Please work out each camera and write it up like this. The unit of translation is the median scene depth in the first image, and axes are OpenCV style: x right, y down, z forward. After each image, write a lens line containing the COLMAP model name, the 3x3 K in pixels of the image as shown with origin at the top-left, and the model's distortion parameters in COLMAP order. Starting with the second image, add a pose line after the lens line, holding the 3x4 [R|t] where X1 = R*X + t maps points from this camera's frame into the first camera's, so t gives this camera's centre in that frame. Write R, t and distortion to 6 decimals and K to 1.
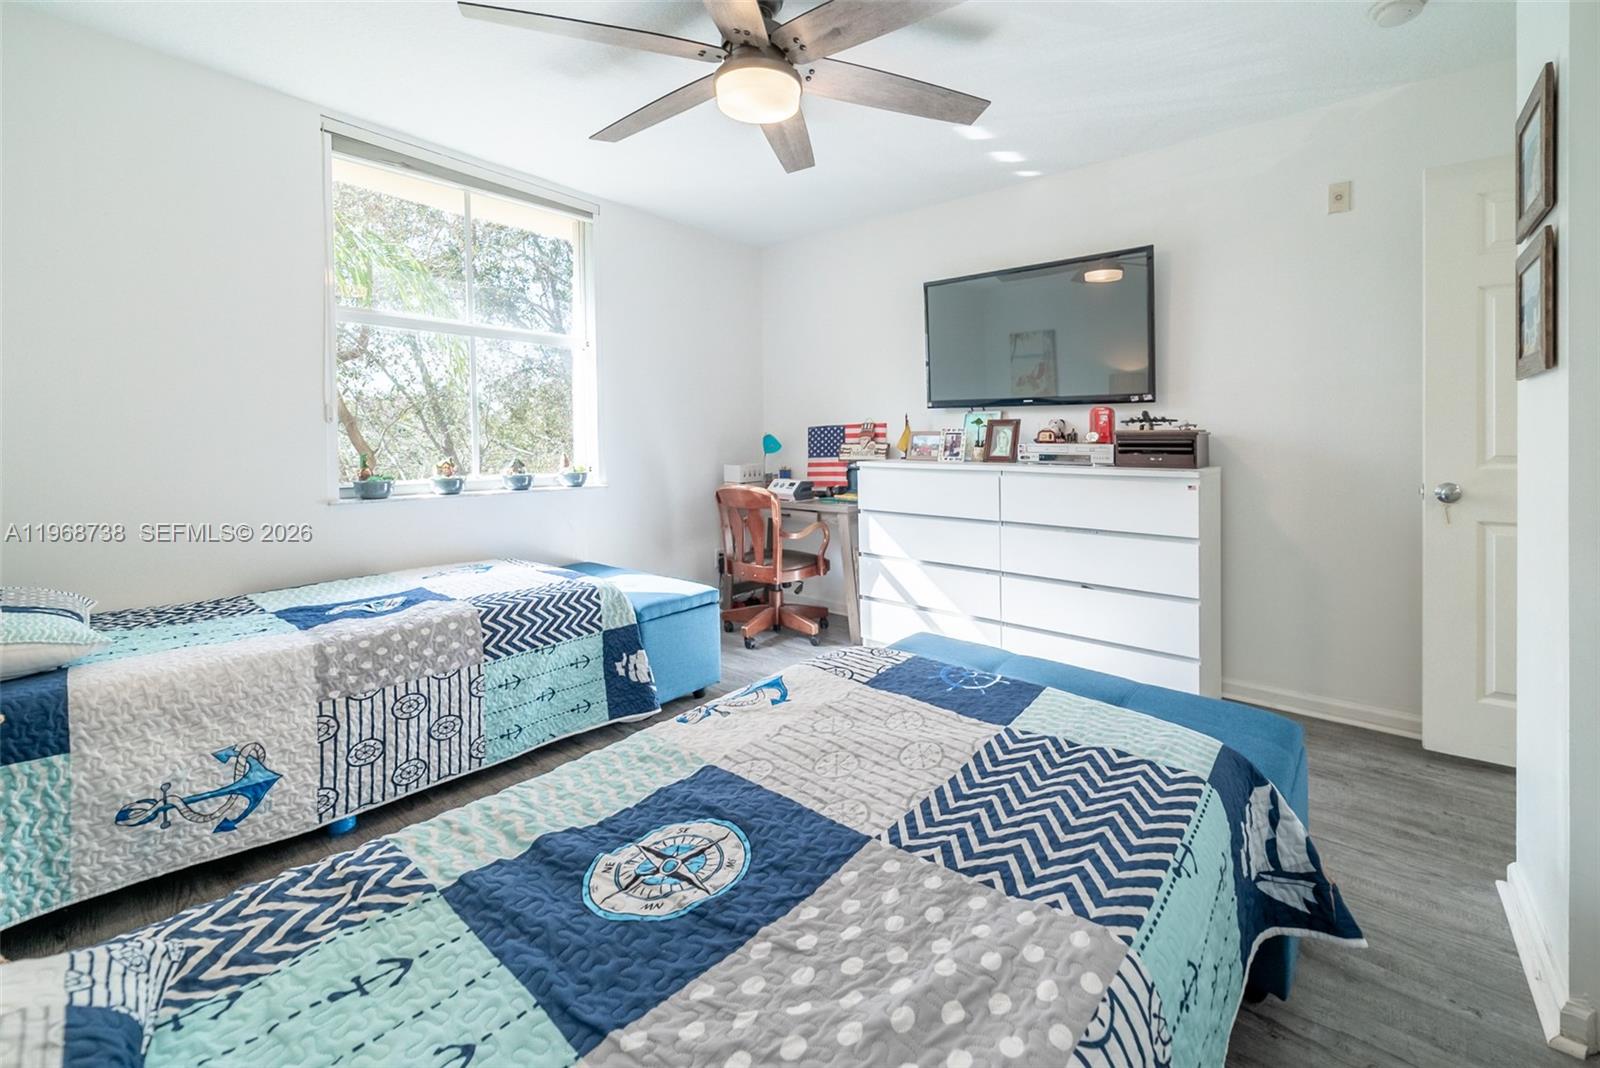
lens RADIAL K [[649.4, 0, 769.5], [0, 649.4, 464.8], [0, 0, 1]] dist [0.001196, 0.003575]
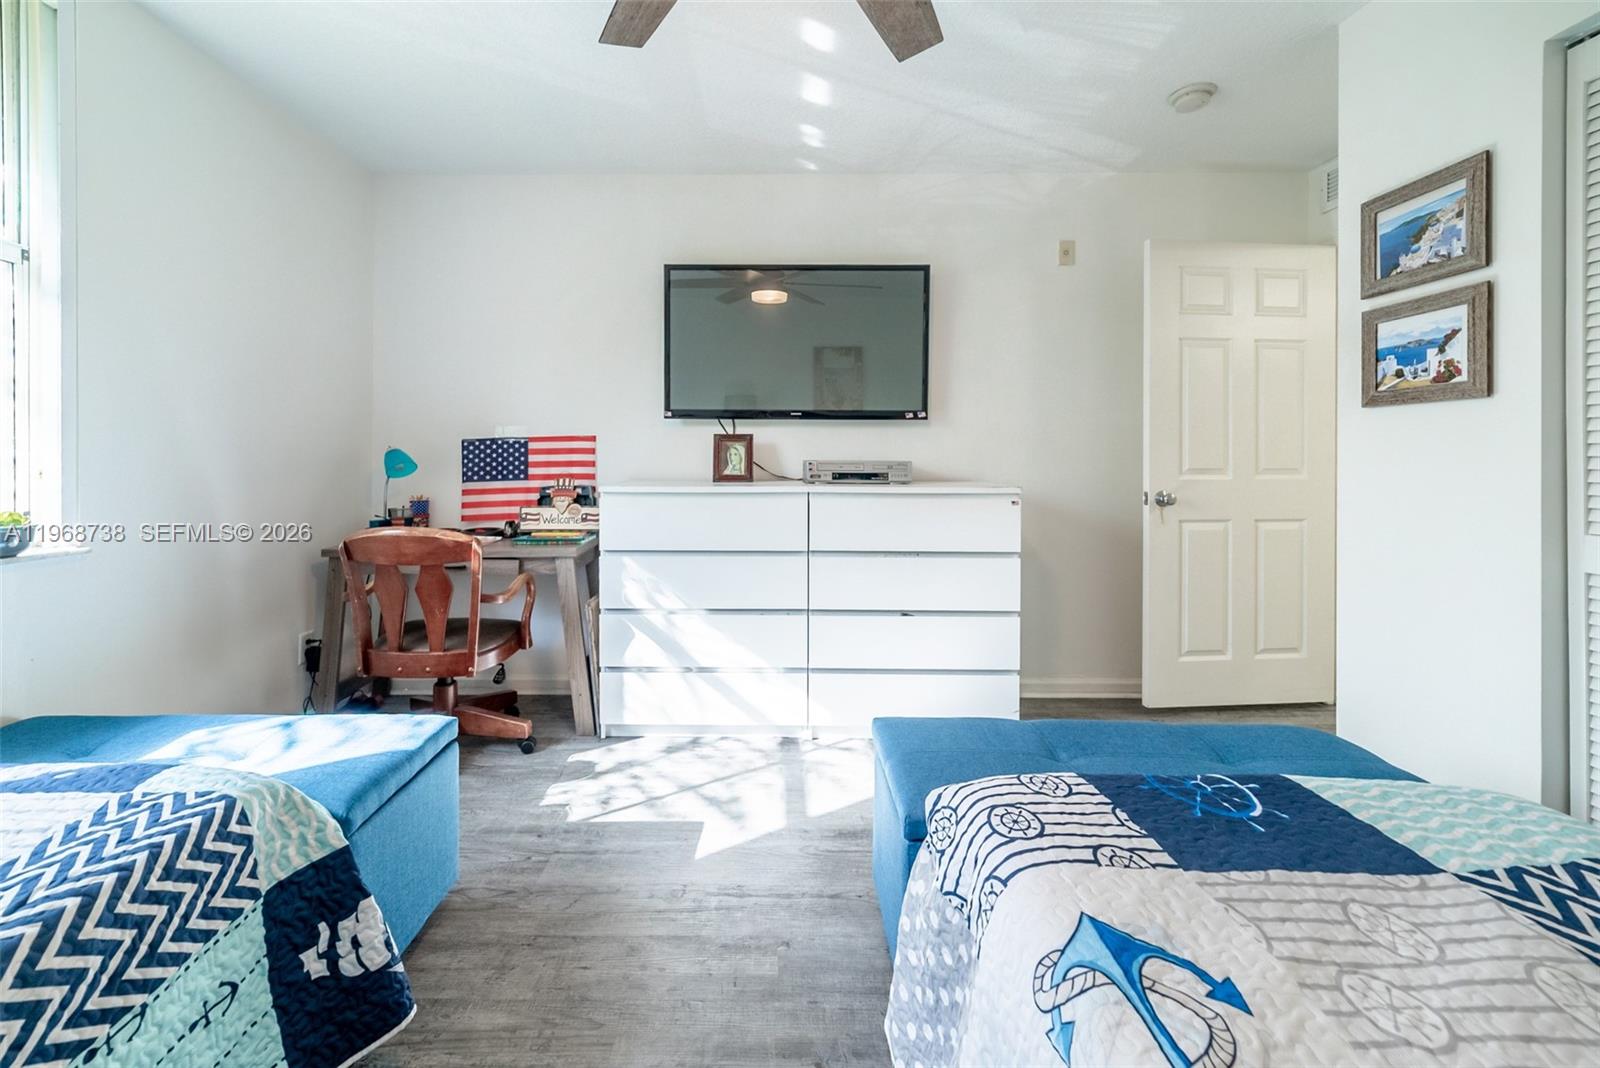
lens RADIAL K [[649.4, 0, 769.5], [0, 649.4, 464.8], [0, 0, 1]] dist [0.001196, 0.003575]
pose [[0.748421, -0.007857, 0.663177, -0.290393], [0.026329, 0.999494, -0.017871, -0.015416], [-0.662701, 0.030836, 0.748249, 0.440615]]
